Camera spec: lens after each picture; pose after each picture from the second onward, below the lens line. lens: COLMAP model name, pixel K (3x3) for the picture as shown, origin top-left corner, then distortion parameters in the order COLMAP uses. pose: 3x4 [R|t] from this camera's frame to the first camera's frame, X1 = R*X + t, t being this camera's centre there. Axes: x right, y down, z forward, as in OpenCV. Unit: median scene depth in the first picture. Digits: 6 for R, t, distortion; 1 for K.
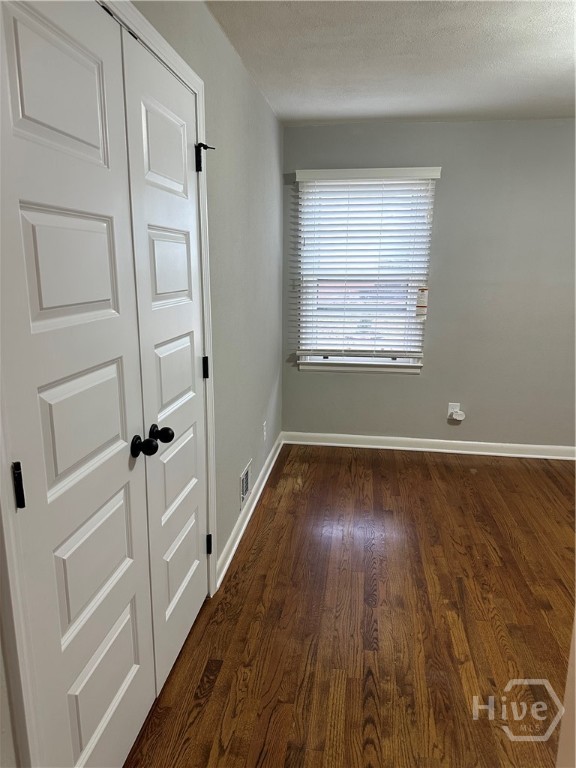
lens RADIAL K [[537.8, 0, 288.0], [0, 537.8, 384.0], [0, 0, 1]] dist [0.039920, -0.049878]
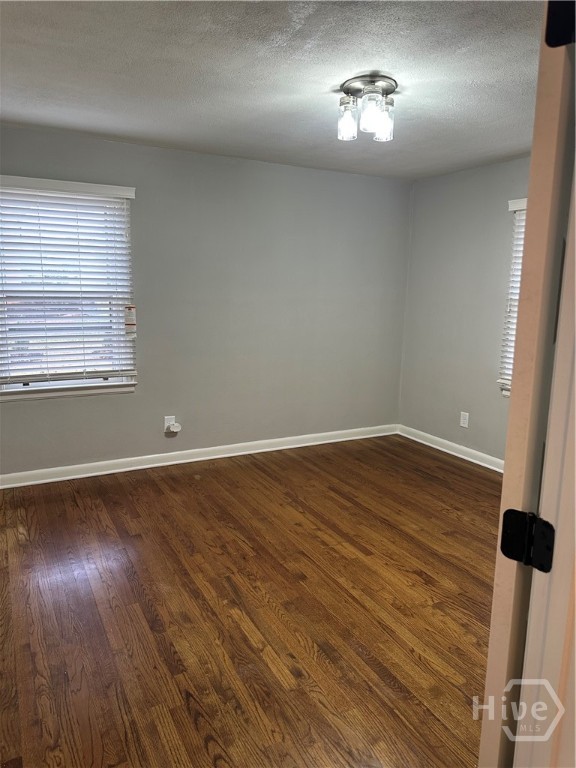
lens RADIAL K [[537.8, 0, 288.0], [0, 537.8, 384.0], [0, 0, 1]] dist [0.039920, -0.049878]
pose [[0.819855, -0.107211, 0.562445, -0.112874], [0.123507, 0.992302, 0.009116, -0.009742], [-0.559093, 0.061993, 0.826784, 0.025987]]
